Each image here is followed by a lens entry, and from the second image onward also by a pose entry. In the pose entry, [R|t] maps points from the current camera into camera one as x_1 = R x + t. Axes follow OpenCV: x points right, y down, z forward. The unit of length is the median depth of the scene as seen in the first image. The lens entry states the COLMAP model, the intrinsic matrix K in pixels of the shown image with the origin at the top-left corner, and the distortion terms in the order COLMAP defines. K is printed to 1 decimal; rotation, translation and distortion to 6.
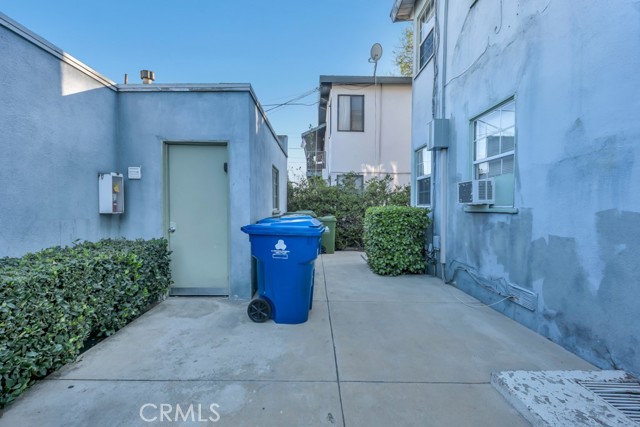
lens RADIAL K [[292.4, 0, 320.0], [0, 292.4, 213.5], [0, 0, 1]] dist [-0.001025, -0.000329]
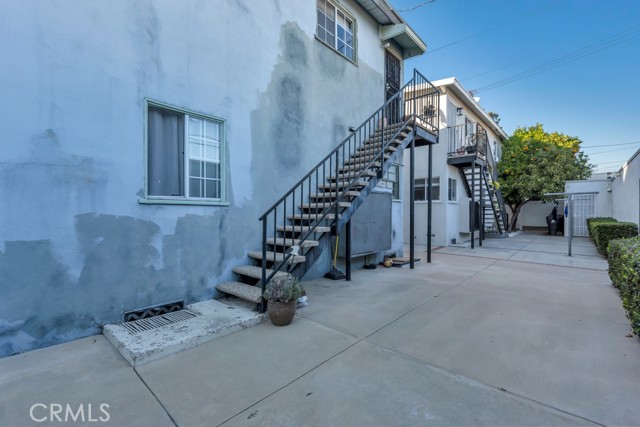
lens RADIAL K [[292.4, 0, 320.0], [0, 292.4, 213.5], [0, 0, 1]] dist [-0.001025, -0.000329]
pose [[-0.745282, -0.007748, 0.666705, -0.654892], [0.006704, 0.999795, 0.019114, -0.028796], [-0.666716, 0.018715, -0.745077, 1.262367]]
